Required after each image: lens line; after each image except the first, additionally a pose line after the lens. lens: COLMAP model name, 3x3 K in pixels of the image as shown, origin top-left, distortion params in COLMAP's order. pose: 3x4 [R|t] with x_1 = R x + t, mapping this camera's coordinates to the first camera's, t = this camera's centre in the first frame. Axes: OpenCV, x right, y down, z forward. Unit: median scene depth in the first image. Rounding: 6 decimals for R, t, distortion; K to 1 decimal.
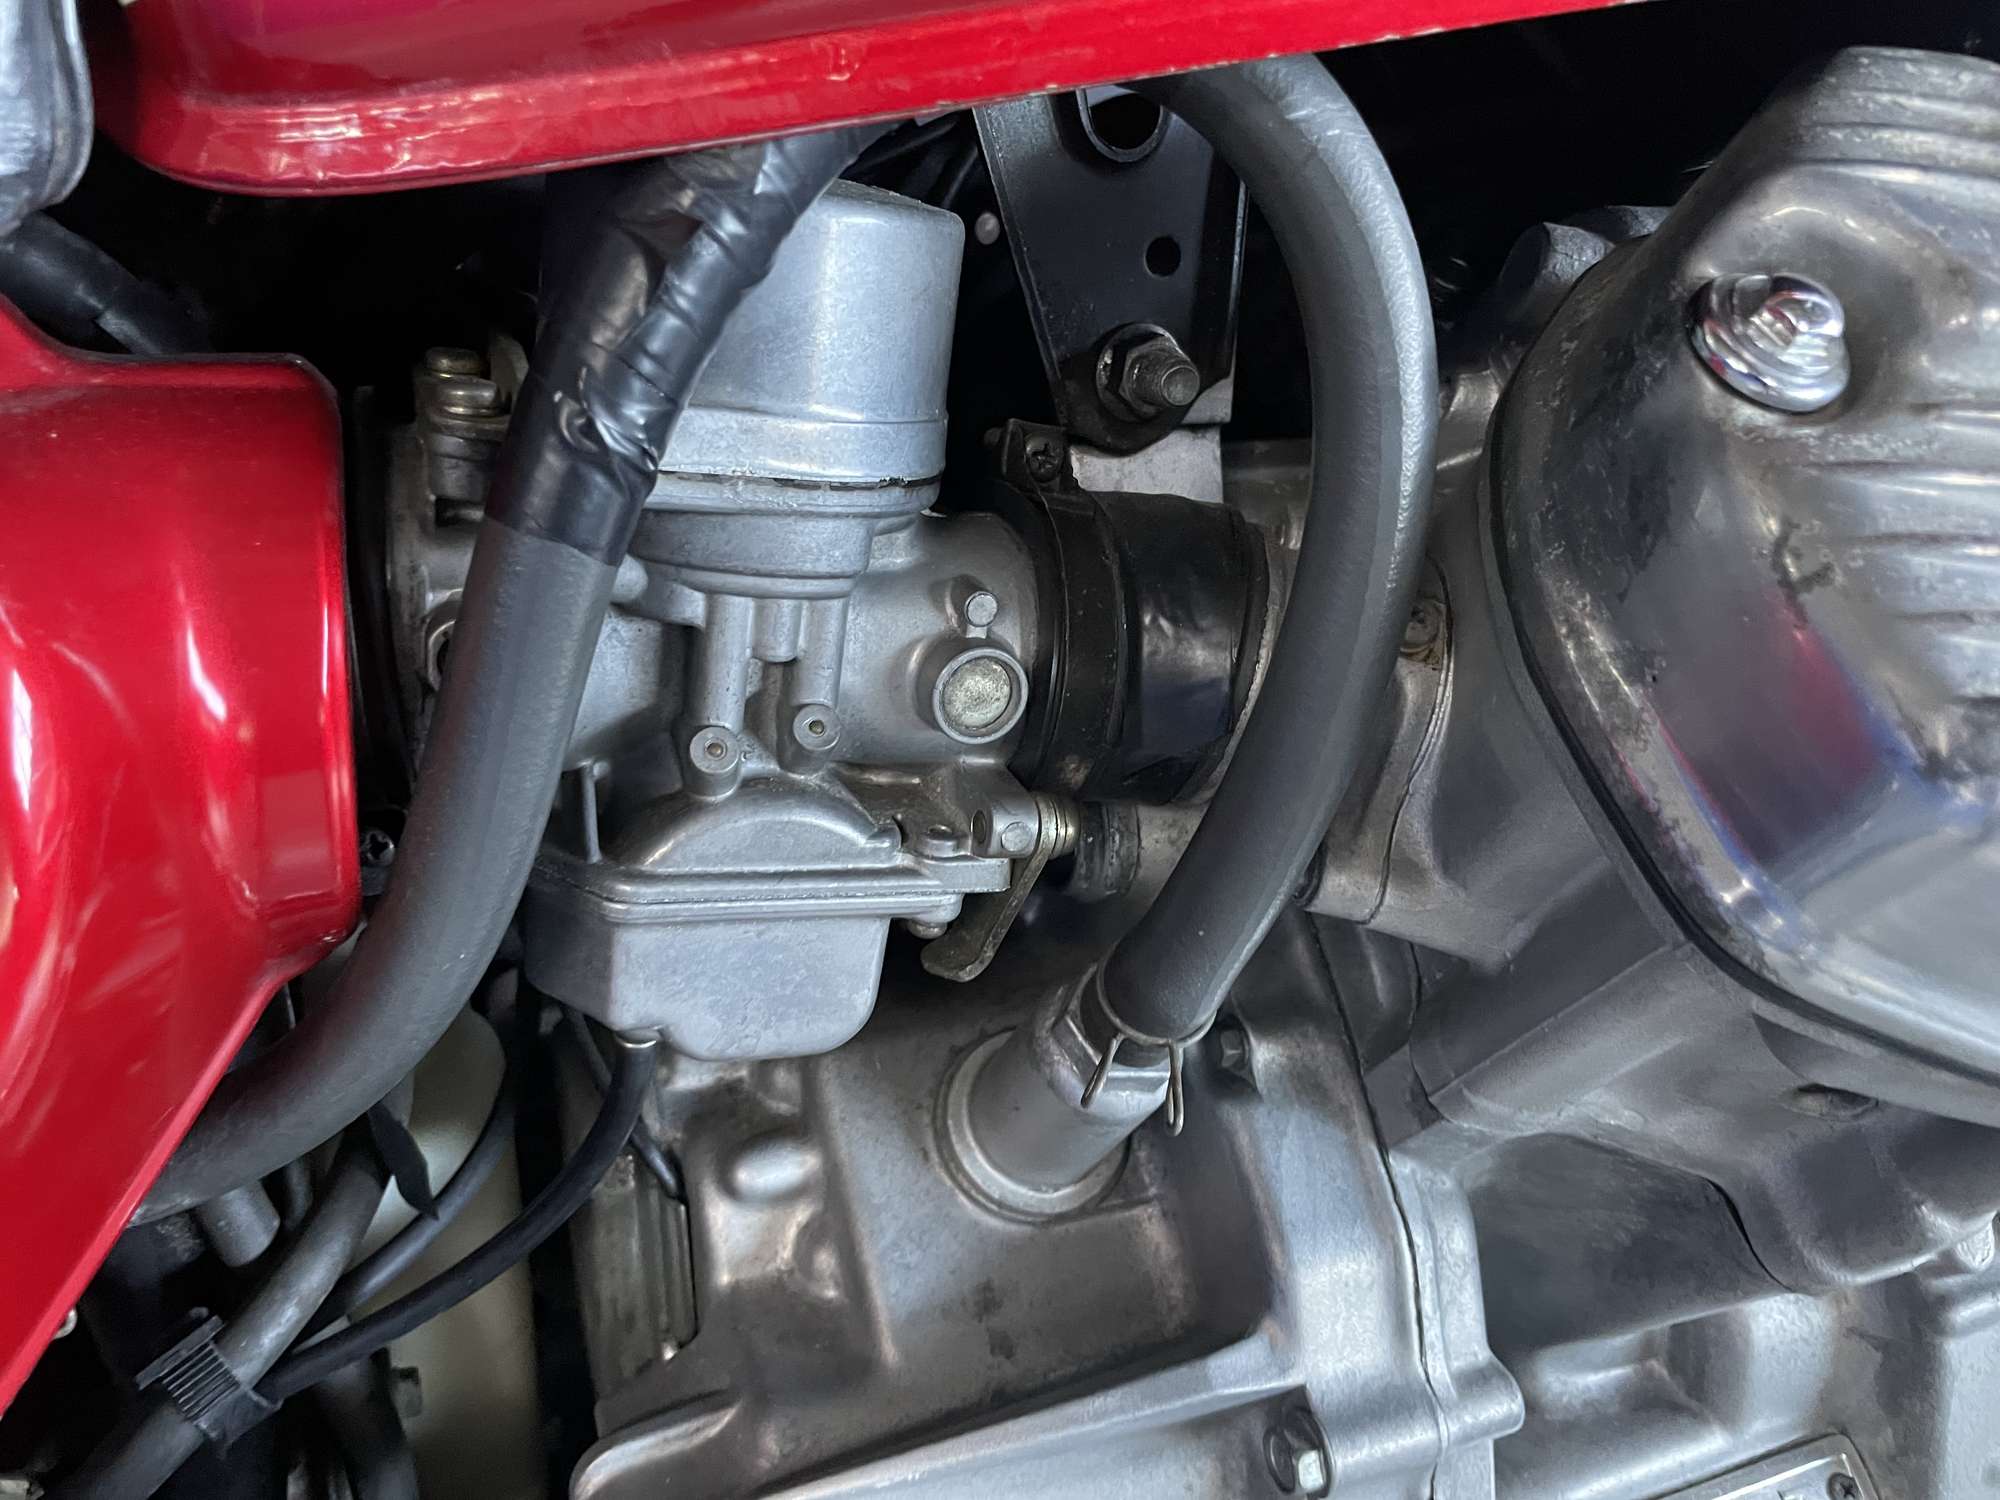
lens RADIAL K [[1502.0, 0, 1000.0], [0, 1502.0, 750.0], [0, 0, 1]] dist [0.002035, -0.005661]
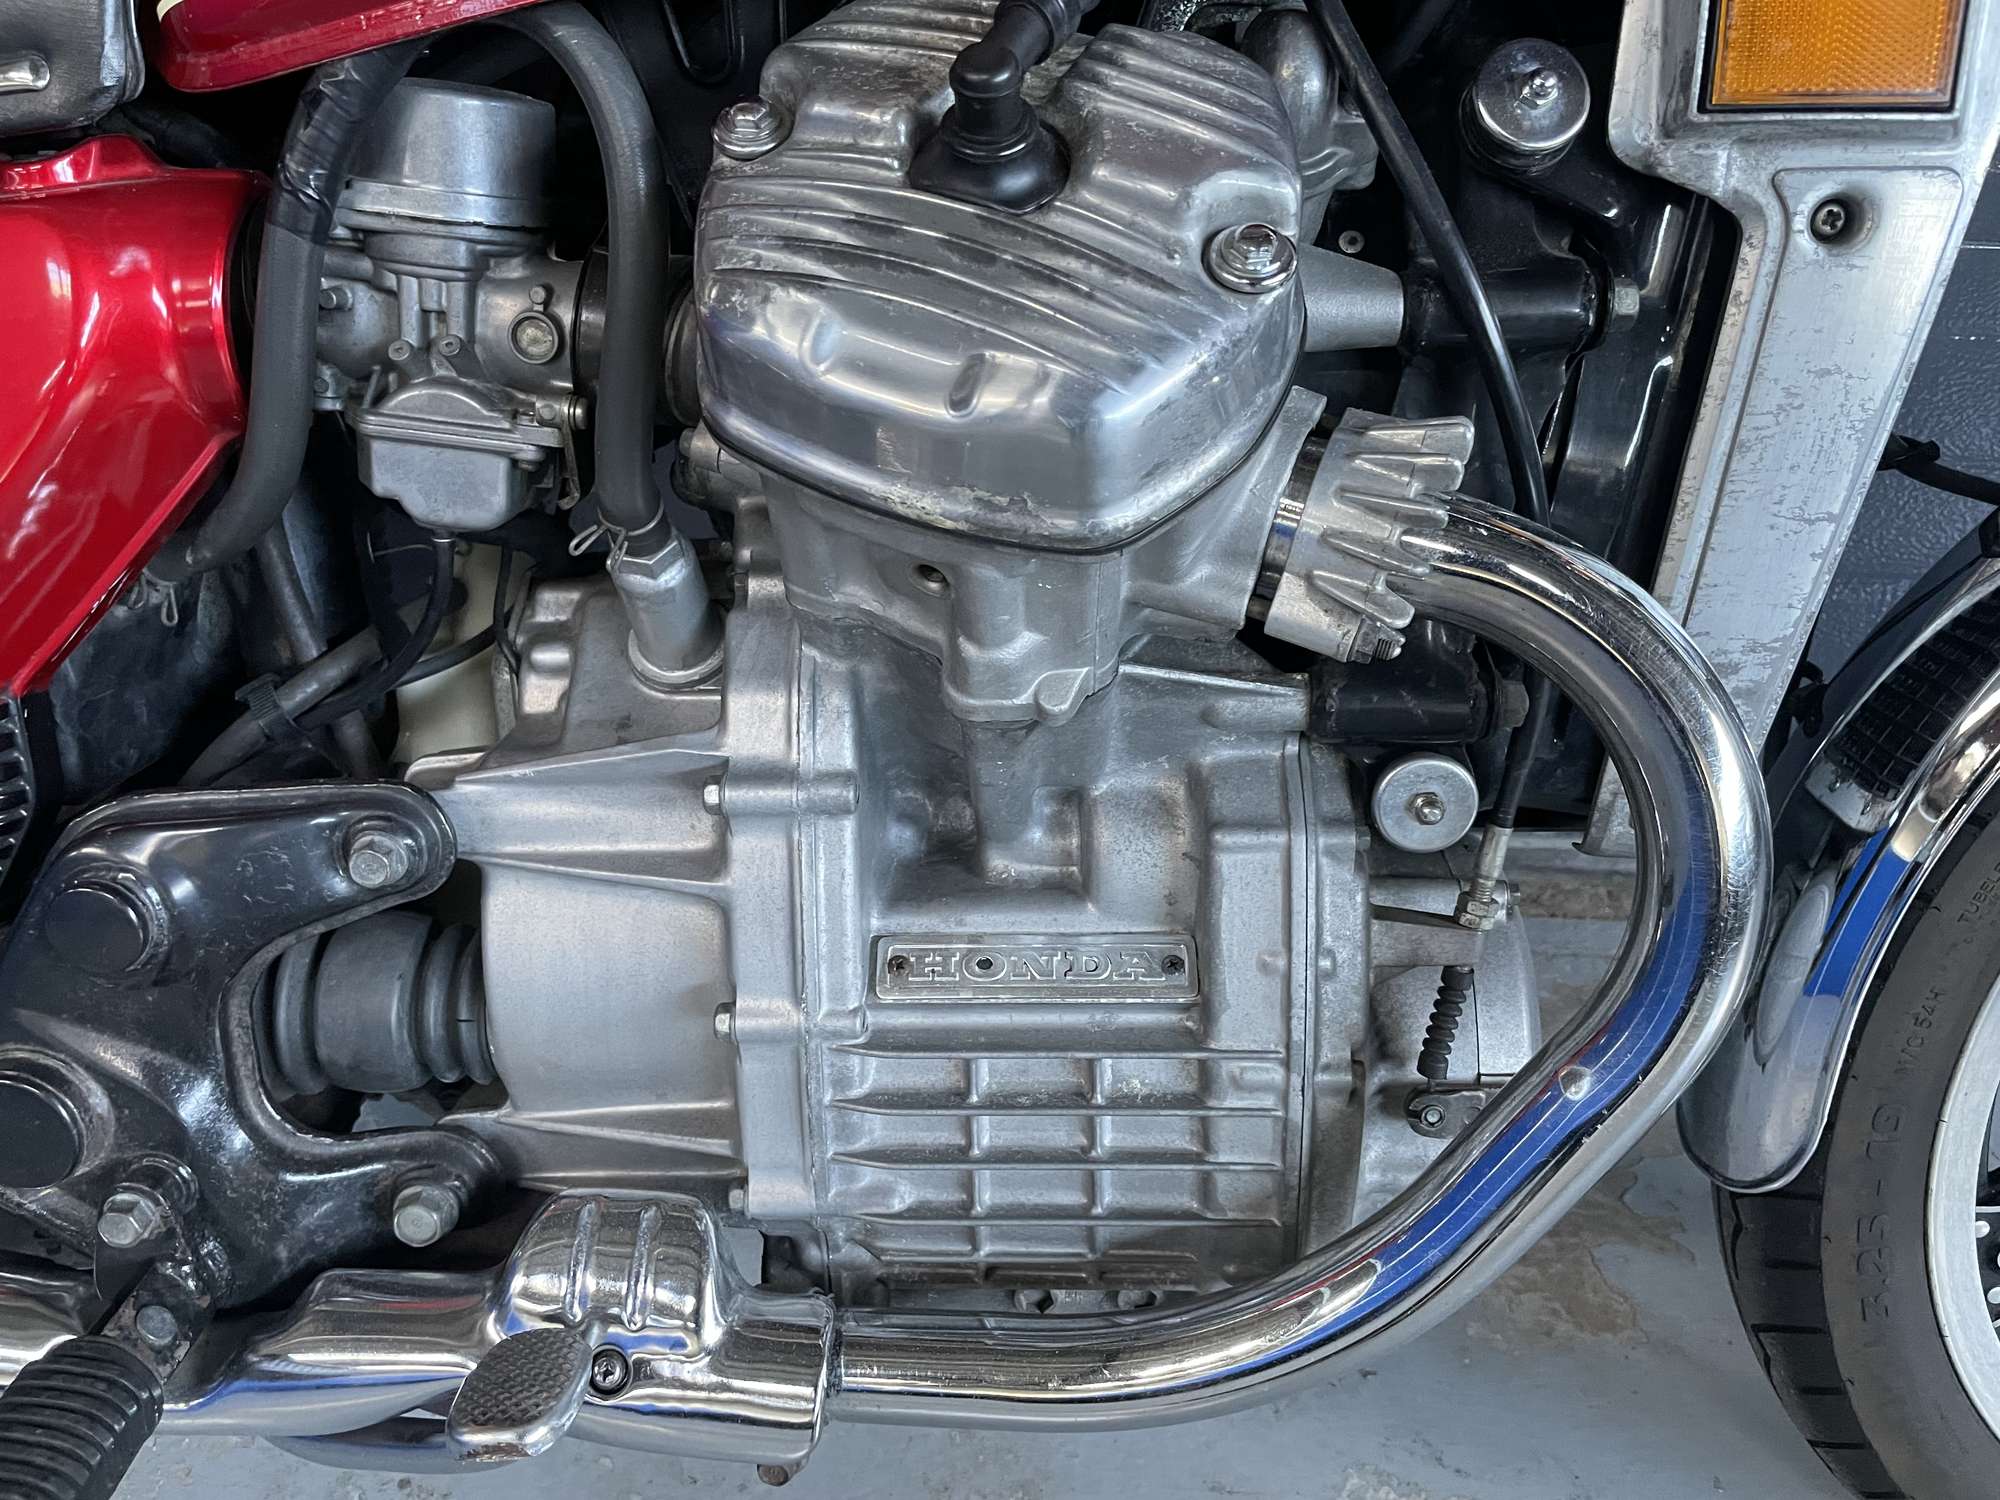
lens RADIAL K [[1502.0, 0, 1000.0], [0, 1502.0, 750.0], [0, 0, 1]] dist [0.002035, -0.005661]
pose [[0.928046, 0.099184, -0.359016, 1.431874], [-0.106571, 0.994305, -0.000791, 0.478140], [0.356893, 0.038995, 0.933331, -0.685211]]
